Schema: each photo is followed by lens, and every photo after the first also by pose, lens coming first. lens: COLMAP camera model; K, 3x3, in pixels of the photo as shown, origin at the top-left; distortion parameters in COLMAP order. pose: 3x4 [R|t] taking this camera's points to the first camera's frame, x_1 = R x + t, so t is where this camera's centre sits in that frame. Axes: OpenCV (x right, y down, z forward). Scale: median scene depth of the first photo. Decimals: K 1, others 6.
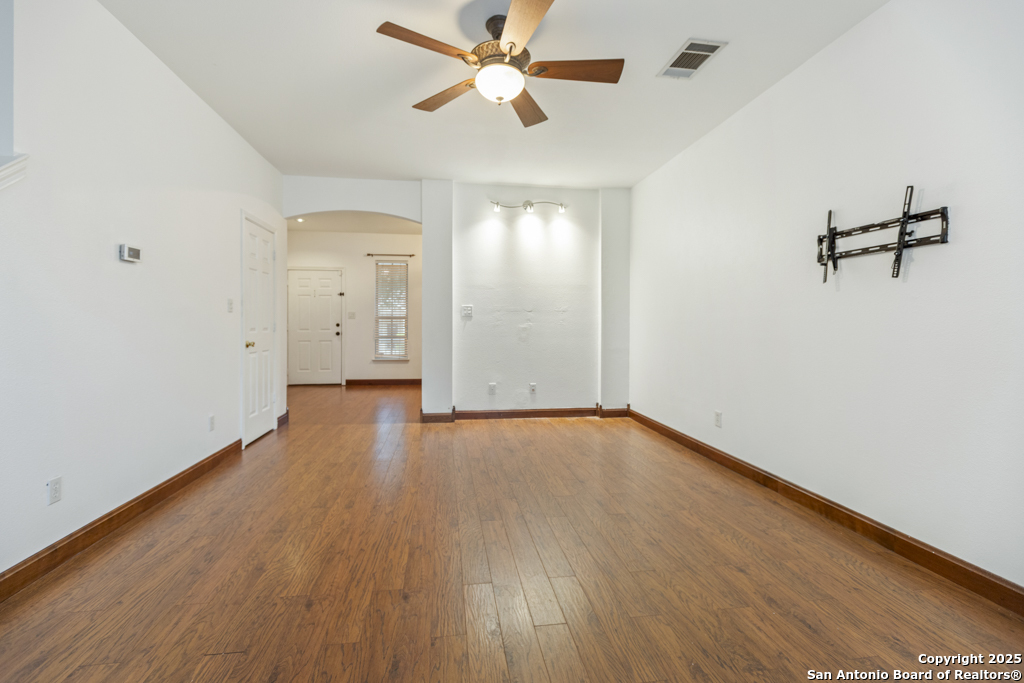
lens RADIAL K [[458.3, 0, 511.5], [0, 458.3, 339.4], [0, 0, 1]] dist [-0.001070, -0.001347]
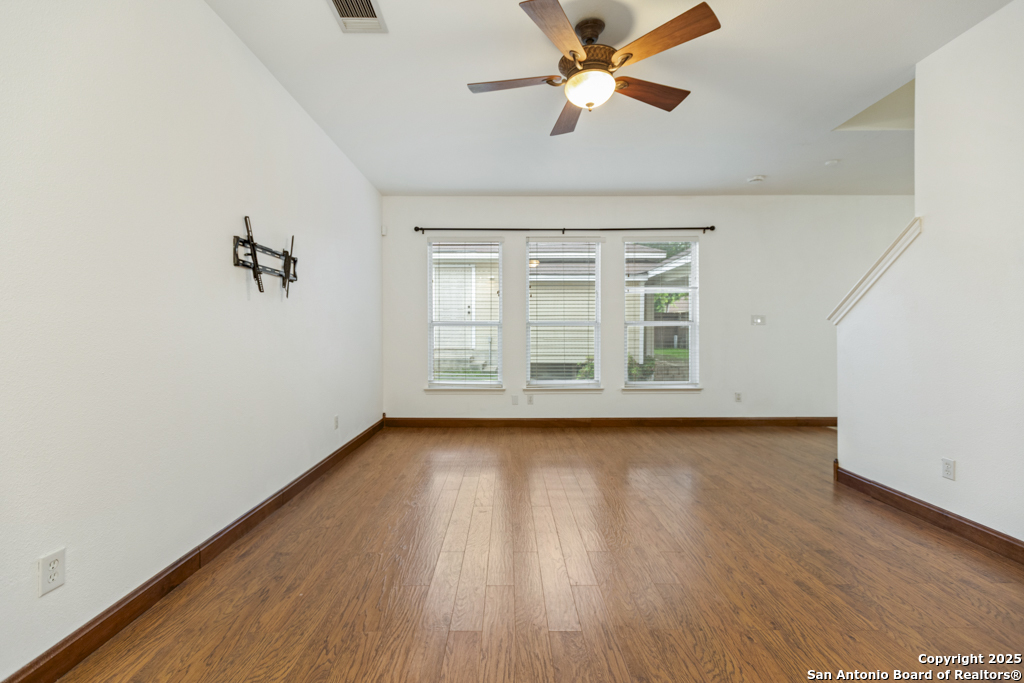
lens RADIAL K [[458.3, 0, 505.4], [0, 458.3, 338.9], [0, 0, 1]] dist [-0.001070, -0.001347]
pose [[-0.988510, -0.004957, 0.151073, 0.003579], [0.002077, 0.998922, 0.046364, -0.066381], [-0.151140, 0.046145, -0.987435, 1.909711]]
